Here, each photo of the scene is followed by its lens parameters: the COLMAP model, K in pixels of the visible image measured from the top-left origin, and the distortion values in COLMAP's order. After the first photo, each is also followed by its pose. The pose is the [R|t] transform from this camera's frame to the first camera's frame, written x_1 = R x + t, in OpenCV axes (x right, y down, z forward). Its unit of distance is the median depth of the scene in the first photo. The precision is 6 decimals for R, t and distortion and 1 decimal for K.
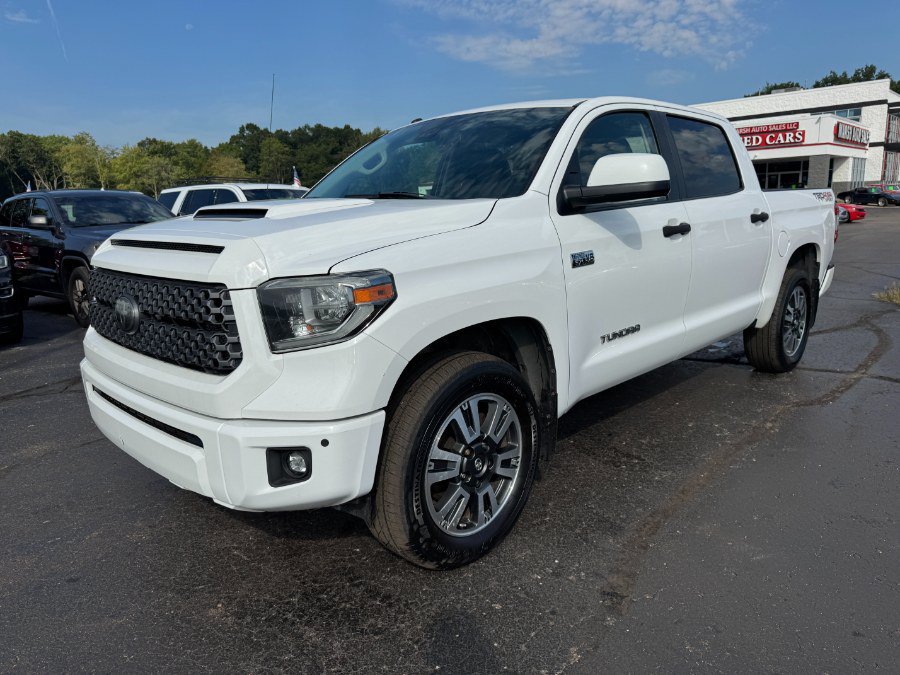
lens RADIAL K [[636.5, 0, 446.3], [0, 636.5, 342.3], [0, 0, 1]] dist [0.026816, -0.021772]
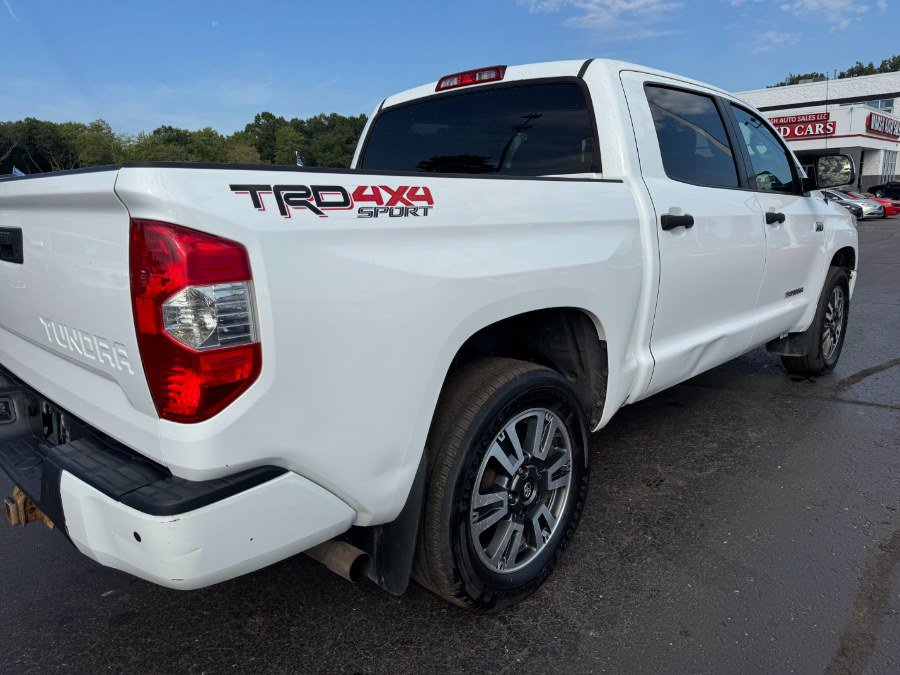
lens RADIAL K [[636.5, 0, 446.2], [0, 636.5, 344.1], [0, 0, 1]] dist [0.026816, -0.021772]
pose [[0.999702, 0.013849, -0.020089, -0.009584], [-0.013518, 0.999772, 0.016518, -0.046197], [0.020314, -0.016241, 0.999662, 0.219694]]
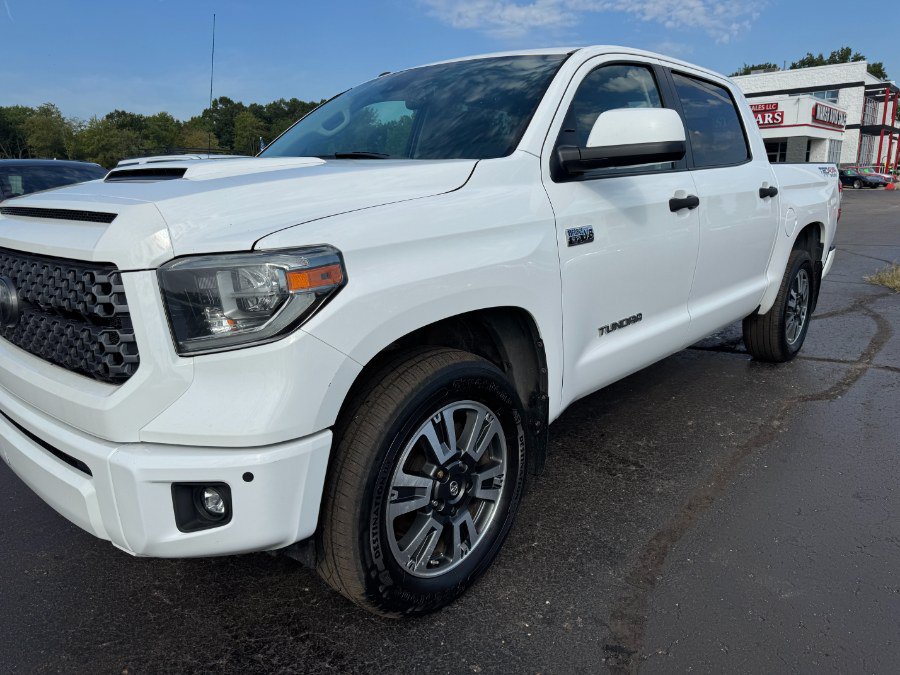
lens RADIAL K [[636.5, 0, 446.6], [0, 636.5, 343.0], [0, 0, 1]] dist [0.026816, -0.021772]
pose [[0.999395, 0.001885, 0.034727, 0.006179], [-0.003021, 0.999461, 0.032676, -0.009715], [-0.034646, -0.032762, 0.998863, 0.094387]]
